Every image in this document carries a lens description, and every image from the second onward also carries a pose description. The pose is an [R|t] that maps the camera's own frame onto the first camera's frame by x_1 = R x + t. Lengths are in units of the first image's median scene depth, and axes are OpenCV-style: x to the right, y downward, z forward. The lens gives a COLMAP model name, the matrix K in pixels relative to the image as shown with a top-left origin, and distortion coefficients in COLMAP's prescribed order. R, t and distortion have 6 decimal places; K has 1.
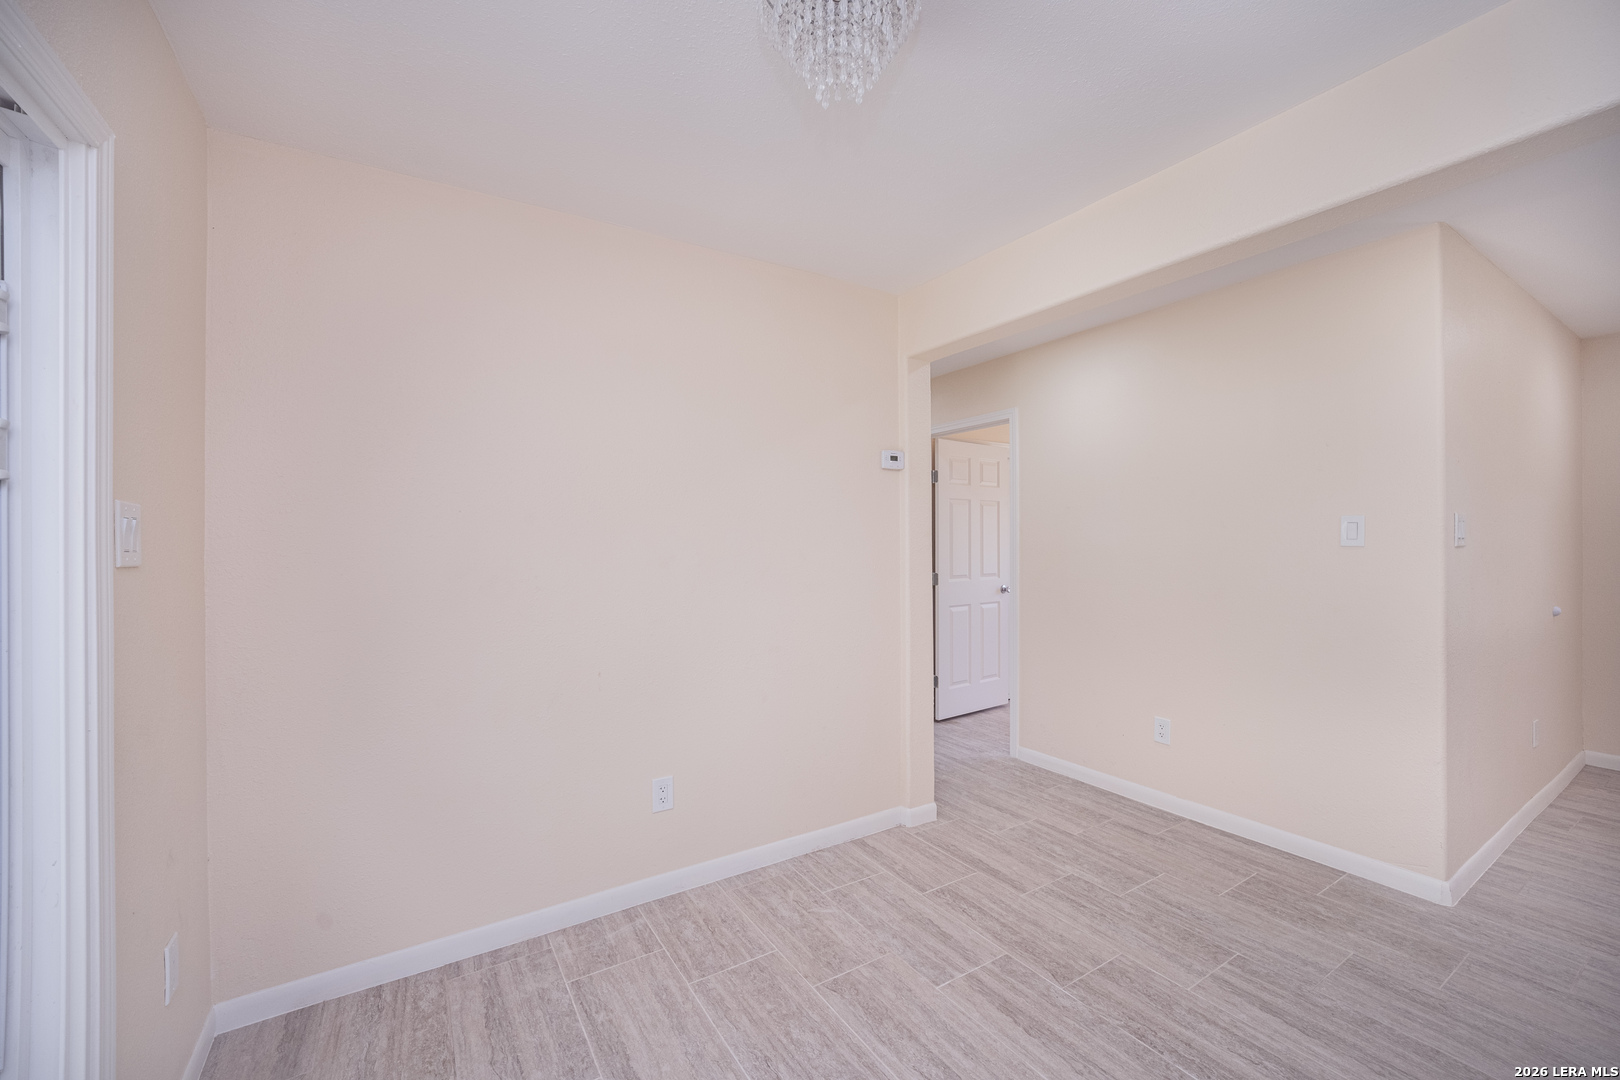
lens RADIAL K [[650.1, 0, 808.5], [0, 650.1, 542.1], [0, 0, 1]] dist [-0.023527, 0.005541]
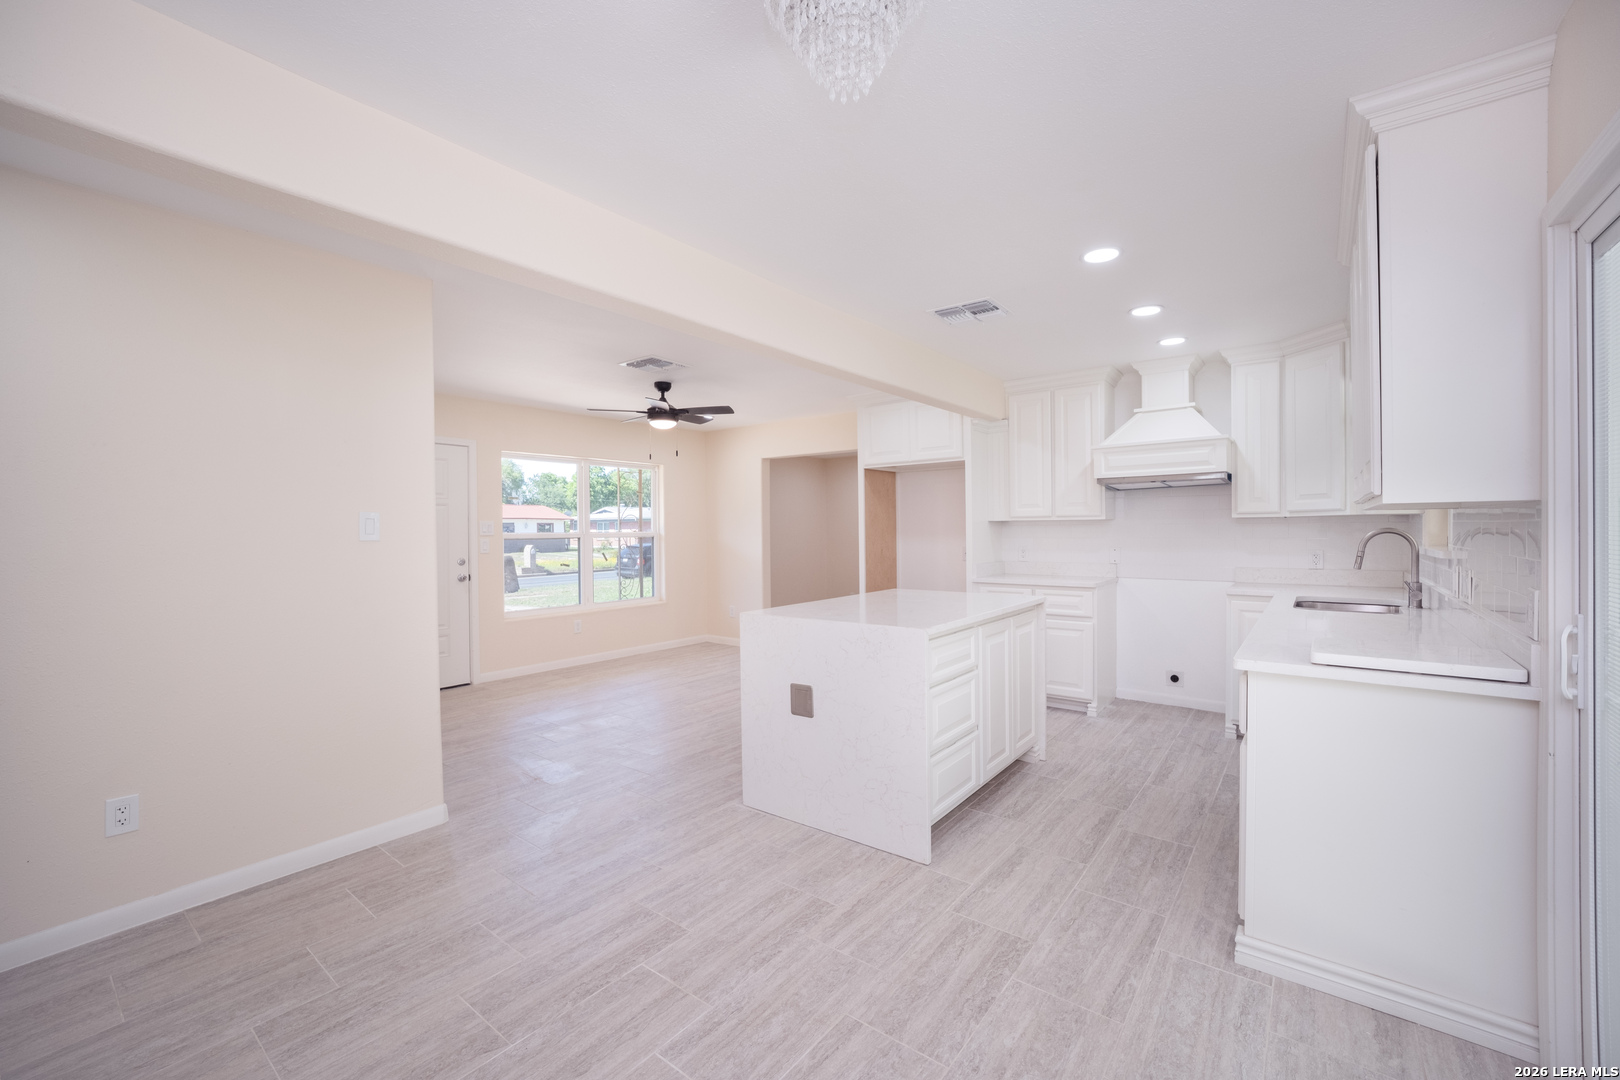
lens RADIAL K [[660.9, 0, 806.0], [0, 660.9, 534.2], [0, 0, 1]] dist [-0.023974, 0.005868]
pose [[-0.331126, 0.003003, 0.943582, -0.597916], [0.013778, 0.999904, 0.001653, 0.003939], [-0.943486, 0.013548, -0.331135, 0.939036]]
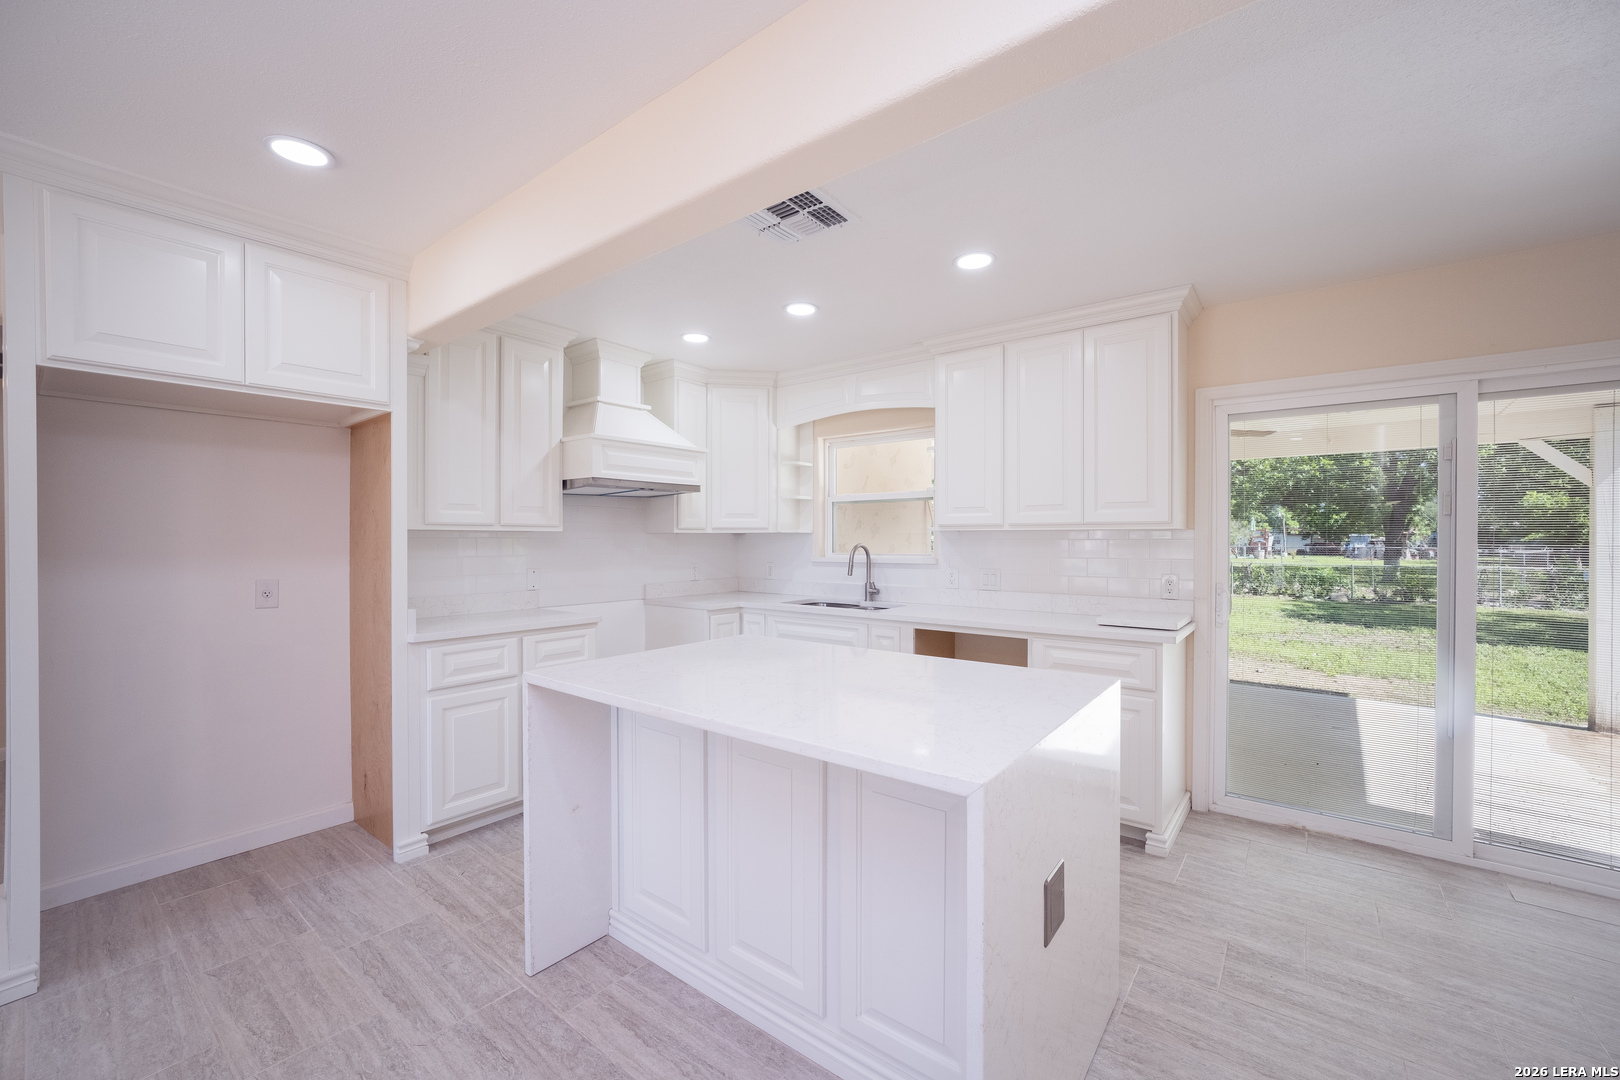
lens RADIAL K [[650.1, 0, 808.5], [0, 650.1, 542.1], [0, 0, 1]] dist [-0.023527, 0.005541]
pose [[-0.941538, 0.006987, -0.336833, 1.435961], [0.004983, 0.999964, 0.006812, -0.010925], [0.336869, 0.004735, -0.941540, 1.026180]]
